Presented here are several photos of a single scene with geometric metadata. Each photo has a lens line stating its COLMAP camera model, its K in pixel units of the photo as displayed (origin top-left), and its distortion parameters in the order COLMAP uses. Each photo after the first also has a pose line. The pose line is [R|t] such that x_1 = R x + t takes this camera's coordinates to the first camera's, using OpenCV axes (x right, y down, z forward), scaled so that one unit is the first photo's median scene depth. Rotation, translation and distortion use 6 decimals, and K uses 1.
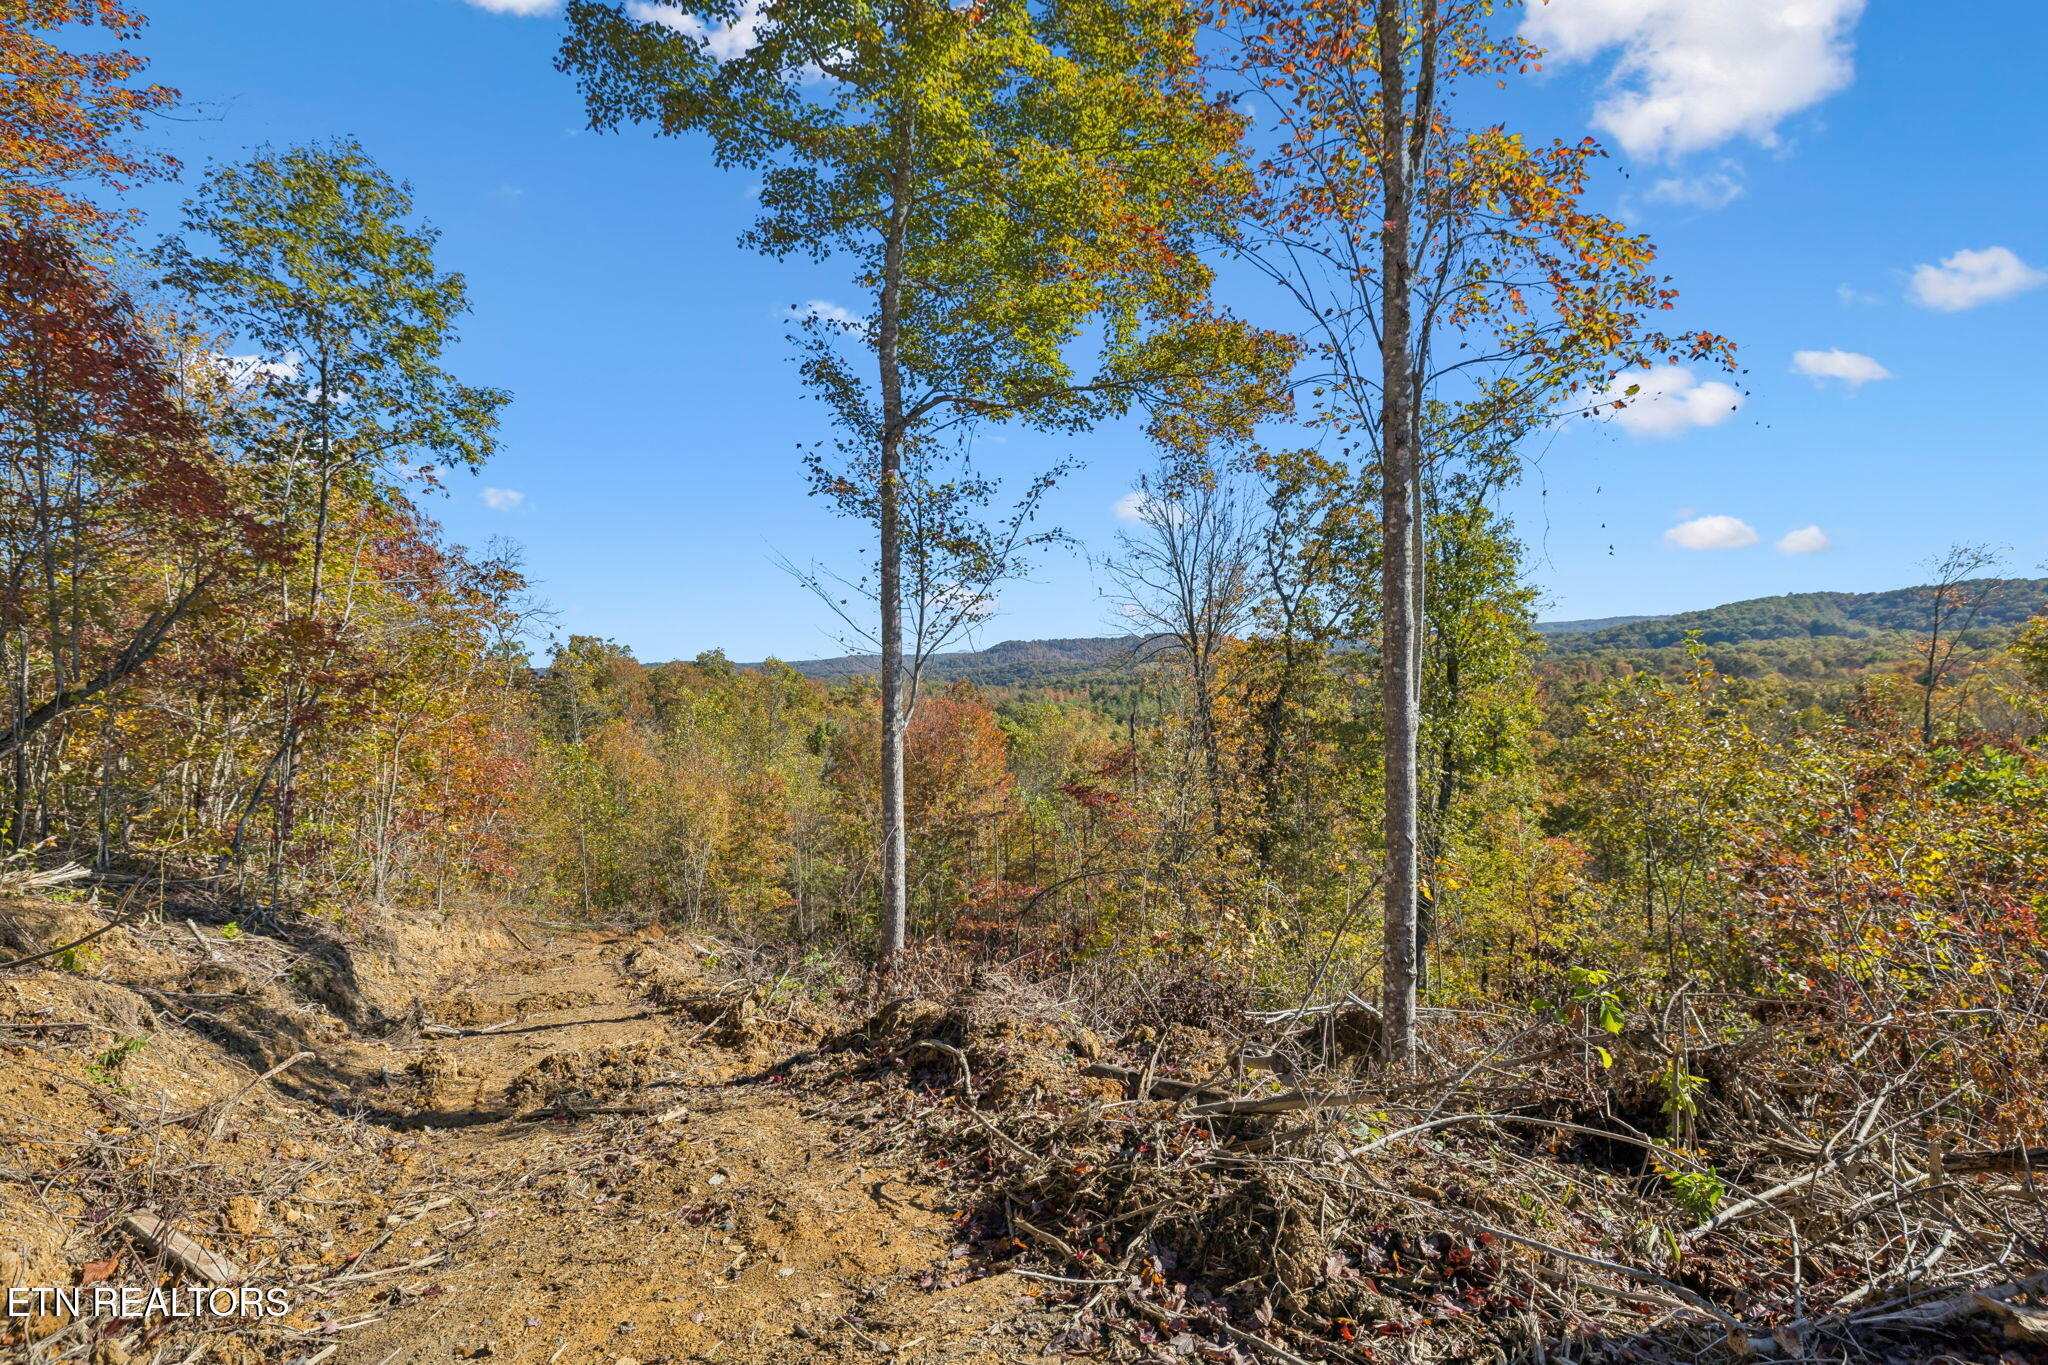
lens RADIAL K [[1008.9, 0, 1024.0], [0, 1008.9, 682.5], [0, 0, 1]] dist [-0.000677, 0.000034]
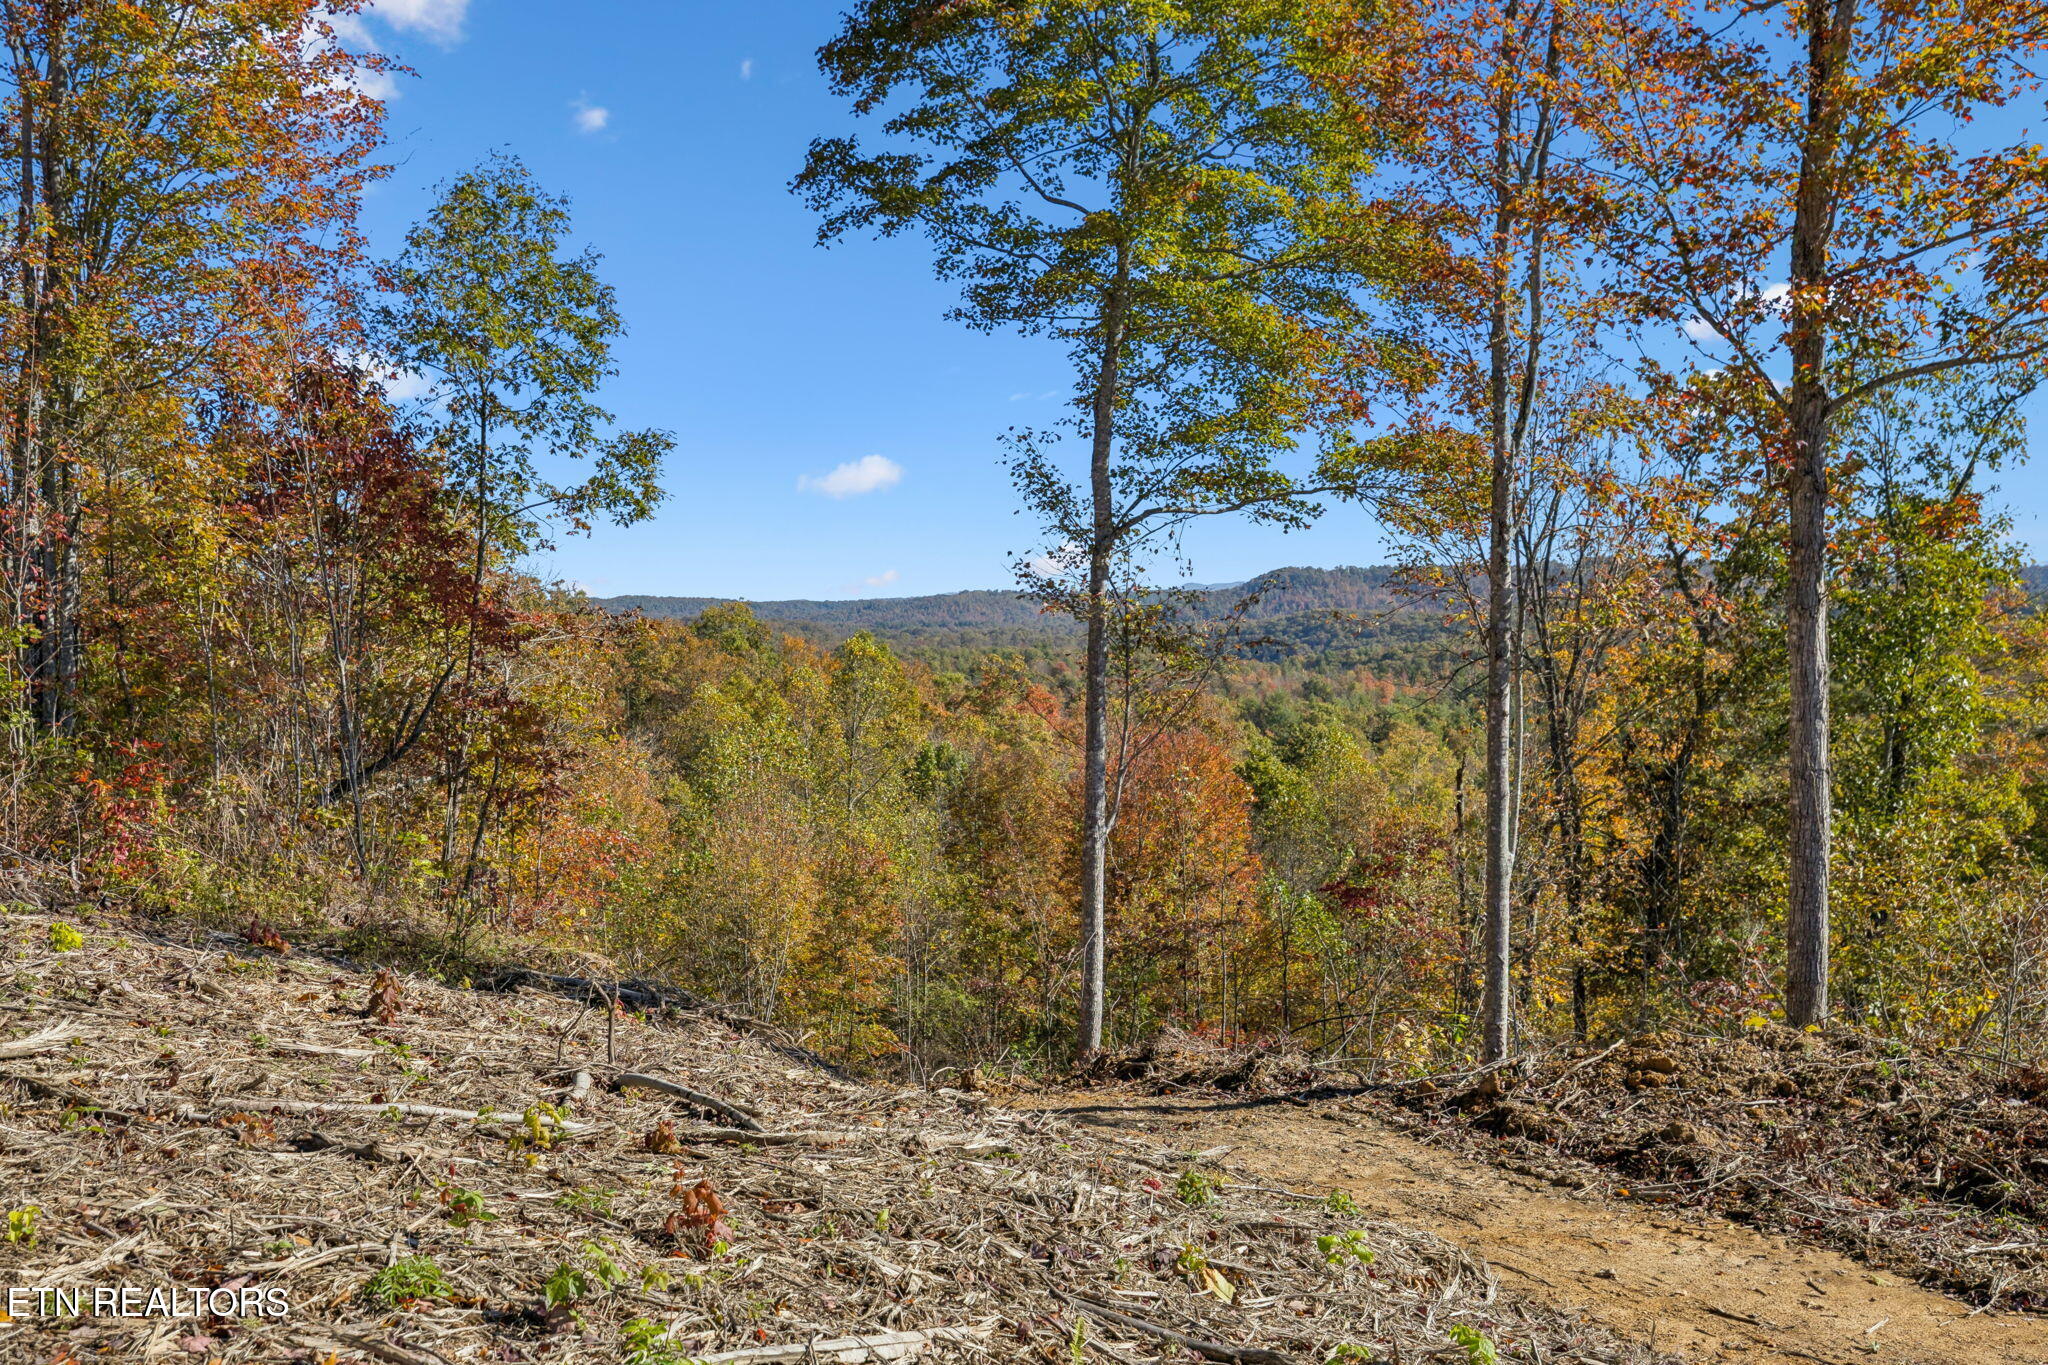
lens RADIAL K [[2039.5, 0, 997.5], [0, 2039.5, 736.0], [0, 0, 1]] dist [0.003488, -0.003348]
pose [[0.987830, 0.029560, -0.152700, 0.074815], [-0.023330, 0.998827, 0.042429, -0.125831], [0.153775, -0.038351, 0.987361, -0.932956]]
